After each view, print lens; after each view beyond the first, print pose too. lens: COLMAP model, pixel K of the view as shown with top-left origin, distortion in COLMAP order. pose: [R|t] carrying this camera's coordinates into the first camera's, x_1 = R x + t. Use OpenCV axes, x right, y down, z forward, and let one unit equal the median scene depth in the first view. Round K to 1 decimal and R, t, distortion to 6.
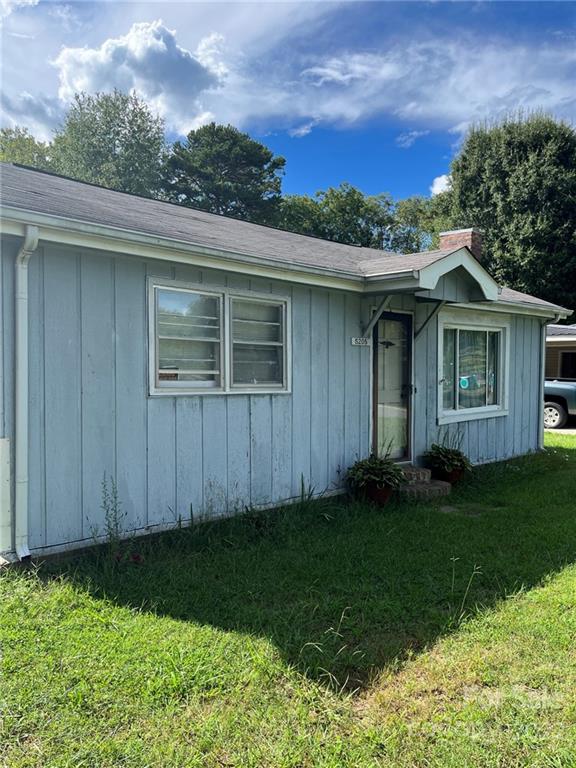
lens RADIAL K [[581.9, 0, 284.7], [0, 581.9, 380.5], [0, 0, 1]] dist [0.029400, -0.035832]
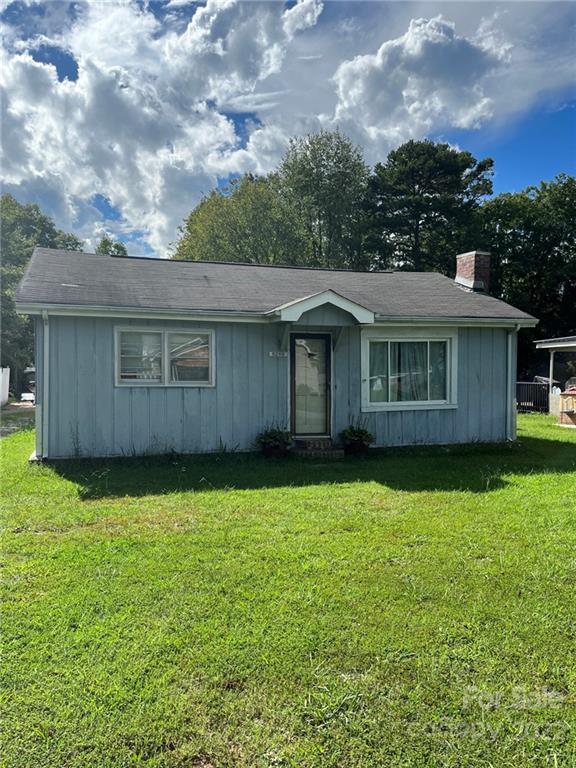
lens RADIAL K [[581.9, 0, 291.6], [0, 581.9, 384.9], [0, 0, 1]] dist [0.029400, -0.035832]
pose [[0.904663, 0.005576, -0.426091, 0.688588], [-0.003229, 0.999975, 0.006231, 0.003796], [0.426115, -0.004261, 0.904659, -0.312129]]
